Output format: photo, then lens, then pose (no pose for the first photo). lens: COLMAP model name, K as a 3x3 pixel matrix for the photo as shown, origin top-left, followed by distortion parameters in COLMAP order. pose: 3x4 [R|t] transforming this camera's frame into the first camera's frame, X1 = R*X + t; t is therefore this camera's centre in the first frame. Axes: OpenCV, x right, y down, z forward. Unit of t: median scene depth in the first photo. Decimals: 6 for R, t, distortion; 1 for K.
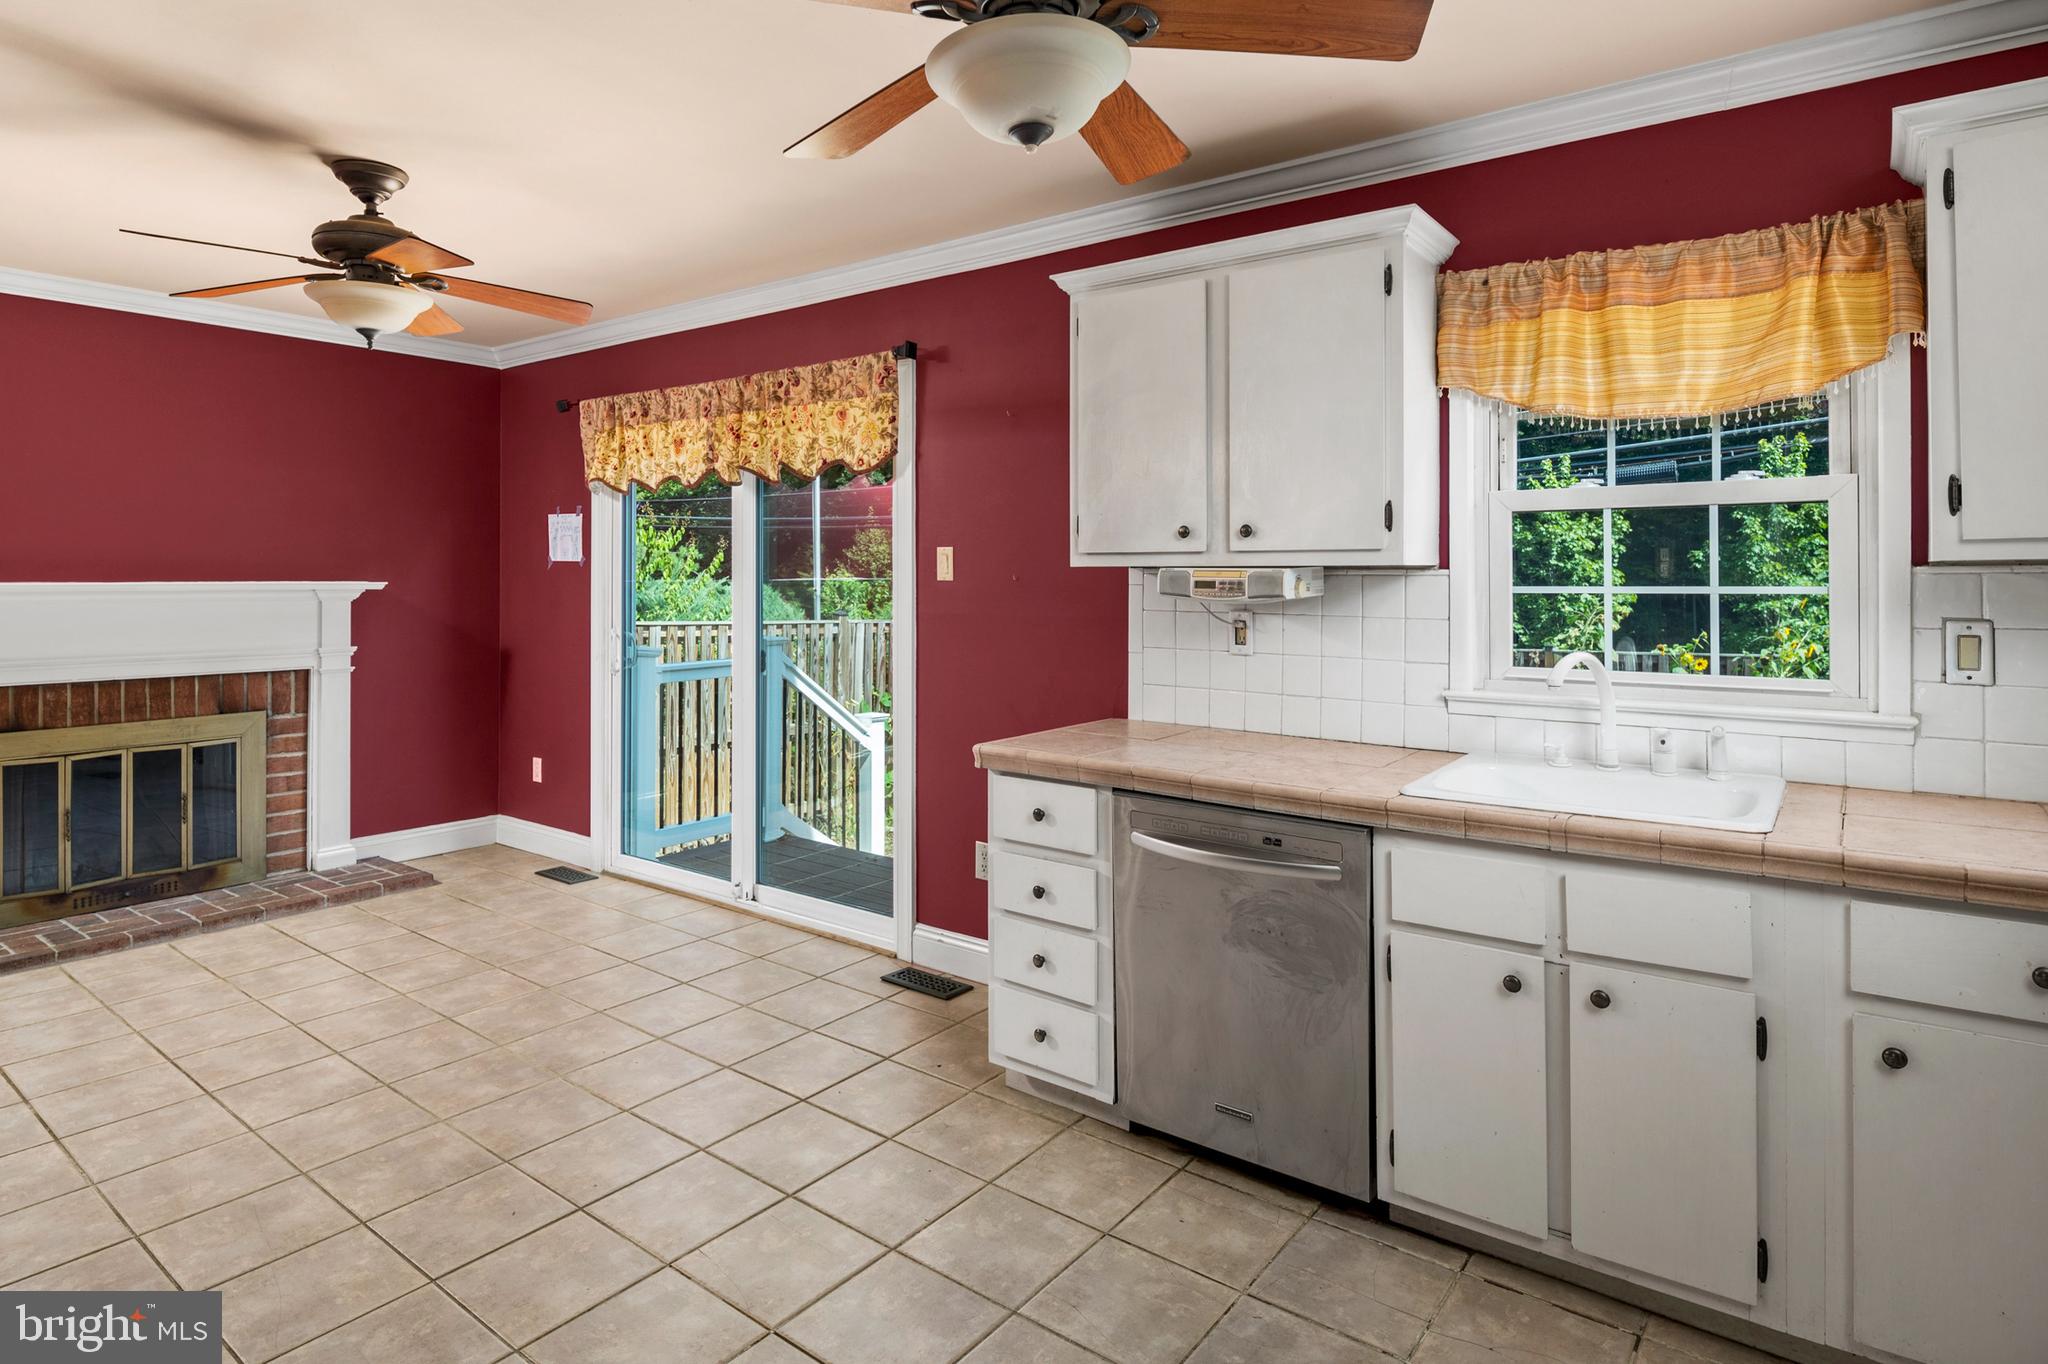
lens RADIAL K [[1111.4, 0, 1025.2], [0, 1111.4, 580.4], [0, 0, 1]] dist [-0.004291, -0.002812]
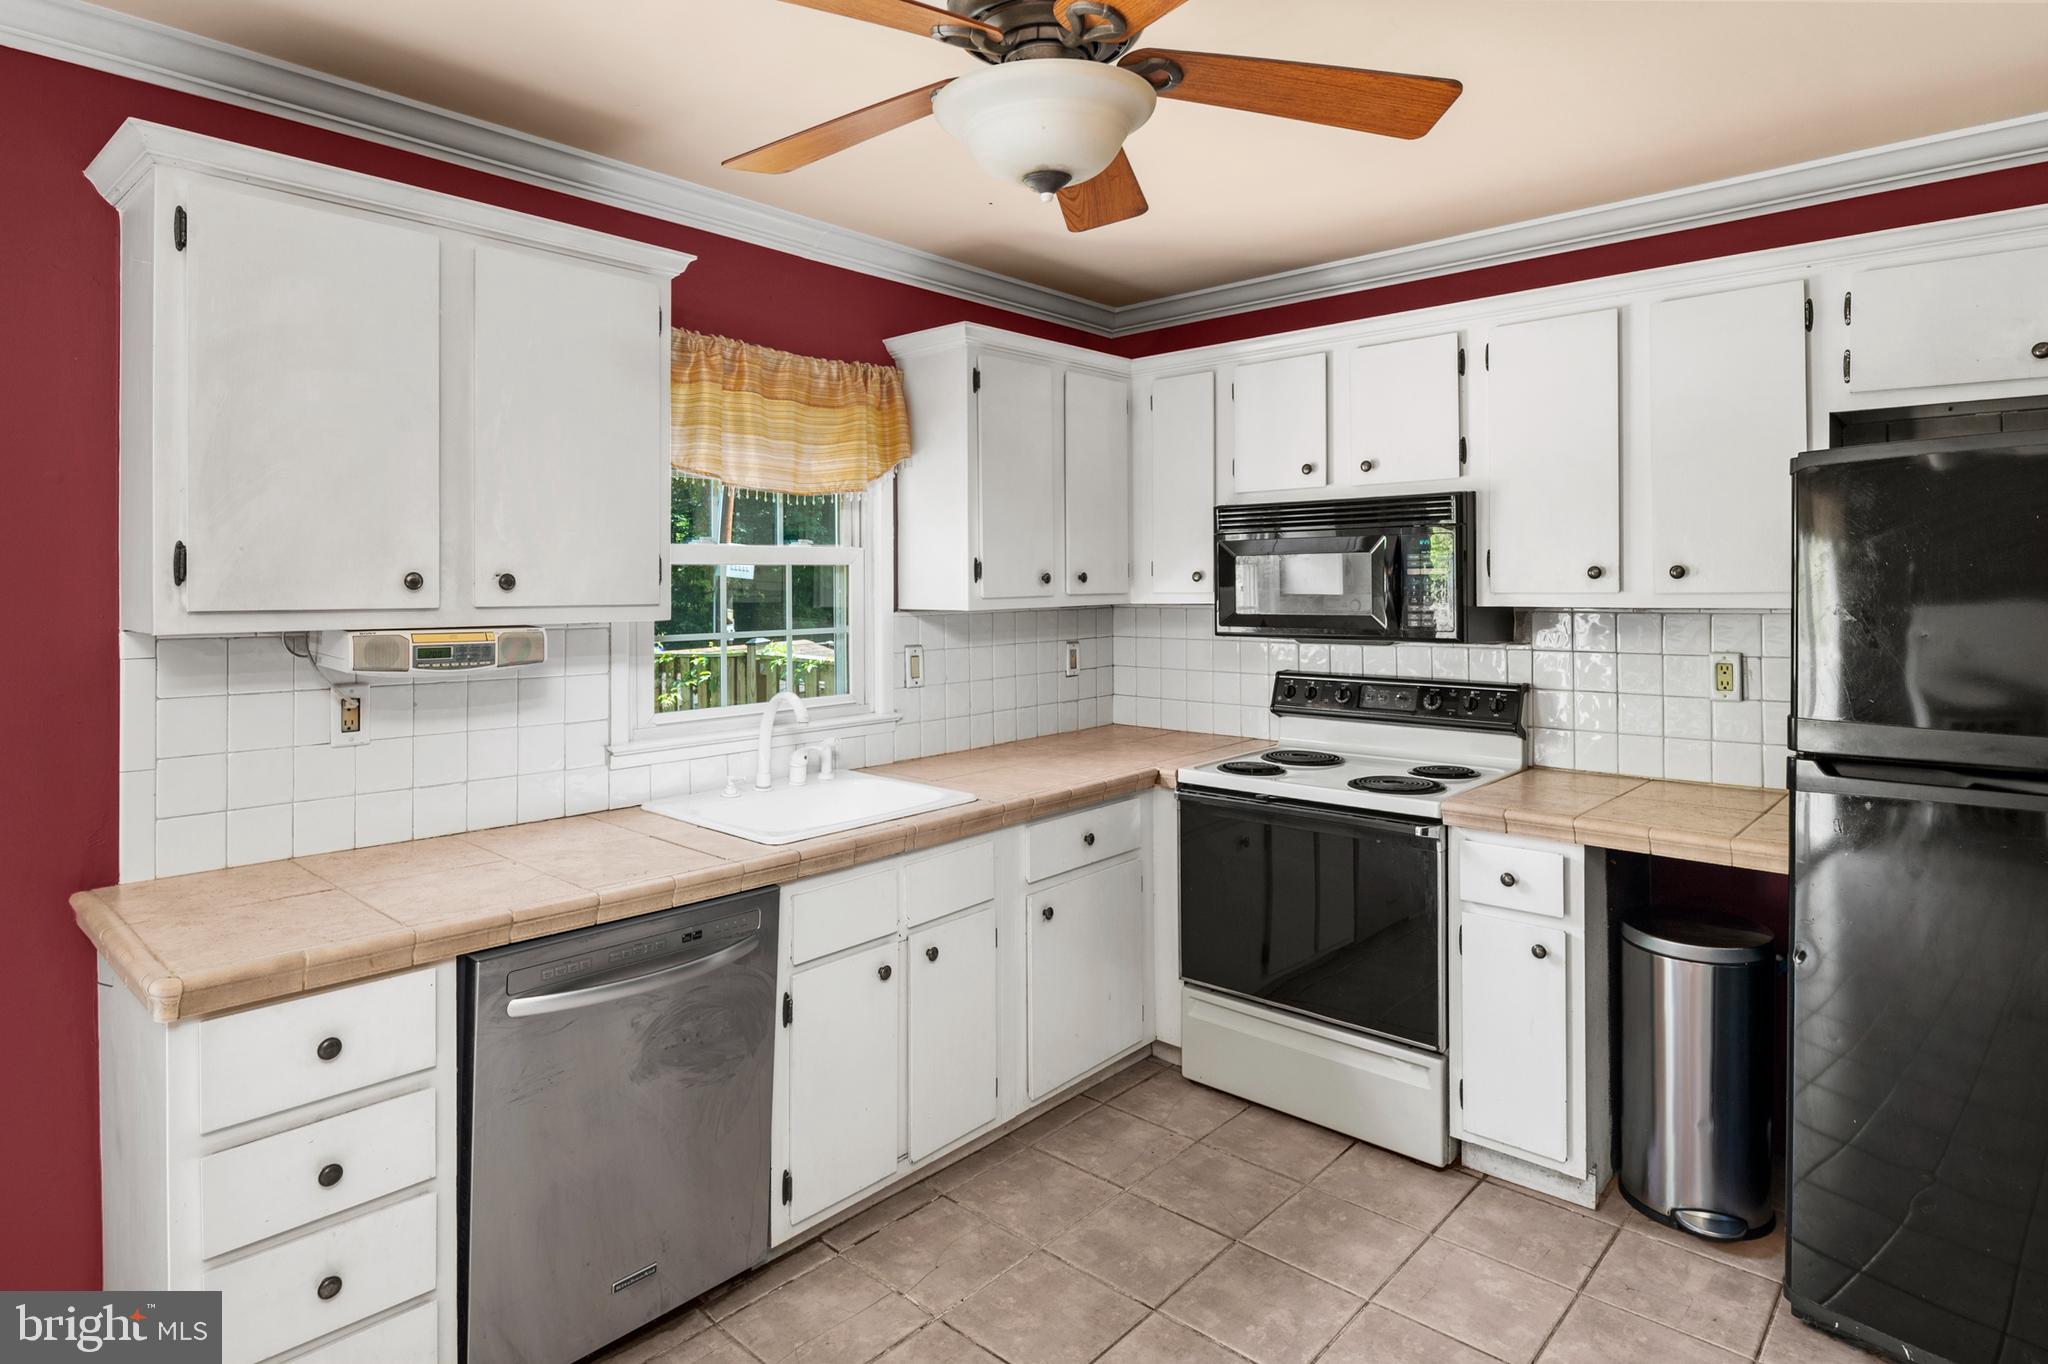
lens RADIAL K [[1111.4, 0, 1025.2], [0, 1111.4, 580.4], [0, 0, 1]] dist [-0.004291, -0.002812]
pose [[0.079999, 0.001001, 0.996794, -0.629066], [0.005266, 0.999985, -0.001427, -0.047481], [-0.996781, 0.005364, 0.079992, 0.638330]]
